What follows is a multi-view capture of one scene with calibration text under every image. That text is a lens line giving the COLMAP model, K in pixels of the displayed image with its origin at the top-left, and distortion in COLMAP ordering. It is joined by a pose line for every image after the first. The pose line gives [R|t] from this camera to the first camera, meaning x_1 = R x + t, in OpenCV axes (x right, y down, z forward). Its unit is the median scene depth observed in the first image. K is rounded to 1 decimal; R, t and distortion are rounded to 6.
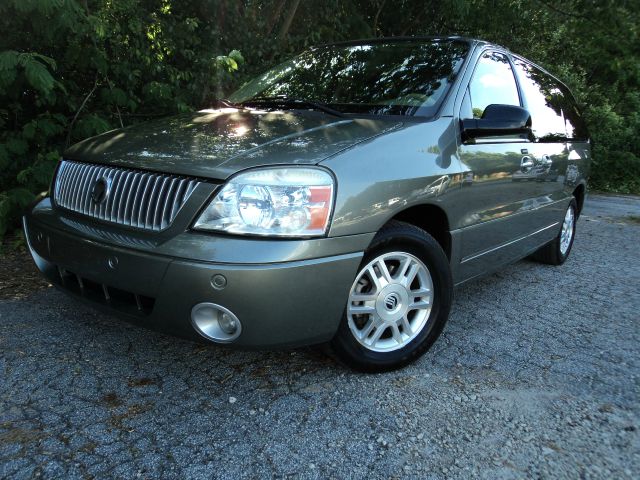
lens RADIAL K [[523.7, 0, 320.5], [0, 523.7, 238.9], [0, 0, 1]] dist [-0.026260, 0.006916]
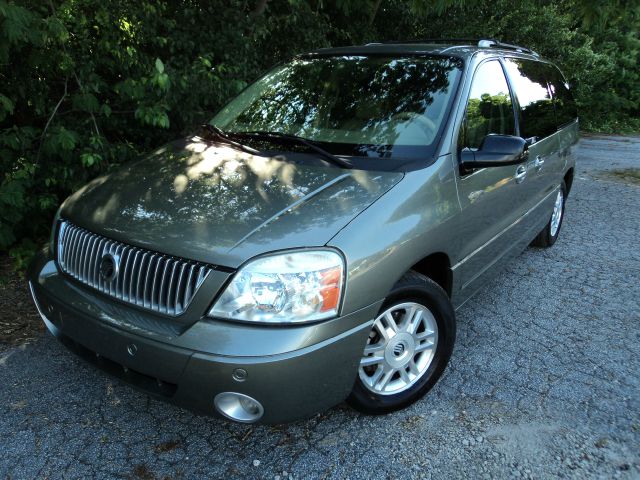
lens RADIAL K [[523.7, 0, 320.9], [0, 523.7, 239.9], [0, 0, 1]] dist [-0.026260, 0.006916]
pose [[0.998059, -0.056420, 0.026367, -0.035504], [0.053069, 0.992059, 0.114025, -0.226329], [-0.032590, -0.112405, 0.993128, -0.005549]]
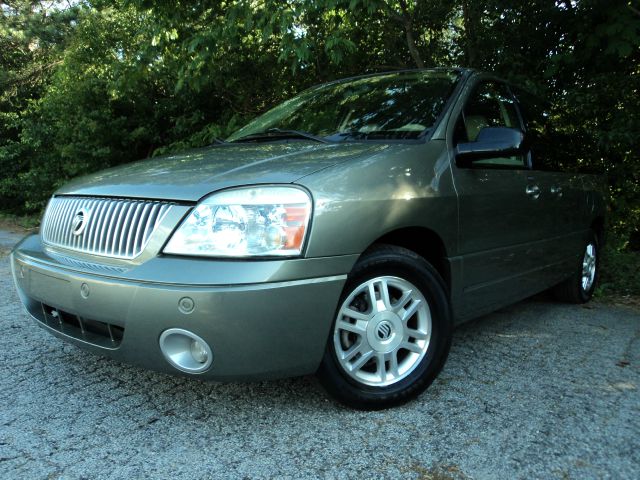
lens RADIAL K [[523.7, 0, 320.8], [0, 523.7, 241.0], [0, 0, 1]] dist [-0.026260, 0.006916]
pose [[0.998057, -0.035666, -0.051086, 0.076941], [0.029892, 0.993522, -0.109635, 0.059563], [0.054665, 0.107894, 0.992658, 0.052341]]
